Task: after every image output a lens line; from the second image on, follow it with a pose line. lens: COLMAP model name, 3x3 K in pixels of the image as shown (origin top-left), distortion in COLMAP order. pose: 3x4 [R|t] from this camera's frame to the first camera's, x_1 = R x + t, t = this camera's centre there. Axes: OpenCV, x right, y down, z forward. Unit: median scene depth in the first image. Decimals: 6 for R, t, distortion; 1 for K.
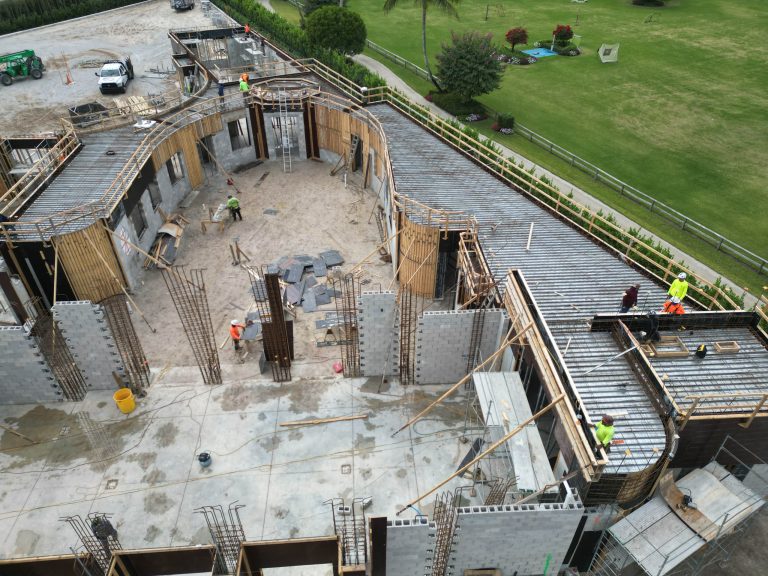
lens RADIAL K [[528.9, 0, 384.0], [0, 528.9, 288.0], [0, 0, 1]] dist [0.037358, -0.002860]
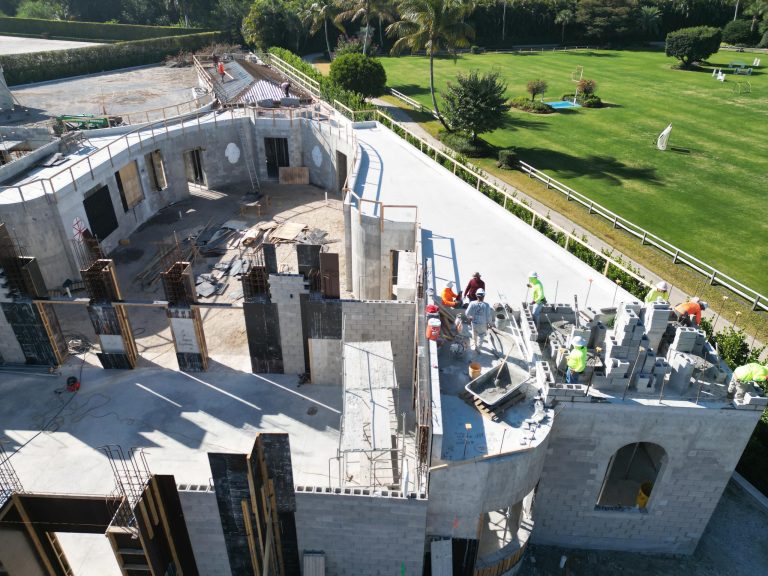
lens RADIAL K [[528.9, 0, 384.0], [0, 528.9, 288.0], [0, 0, 1]] dist [0.037358, -0.002860]
pose [[0.993566, 0.059662, -0.096262, 0.244106], [-0.070698, 0.990773, -0.115635, 0.121810], [0.088474, 0.121697, 0.988616, 0.080592]]
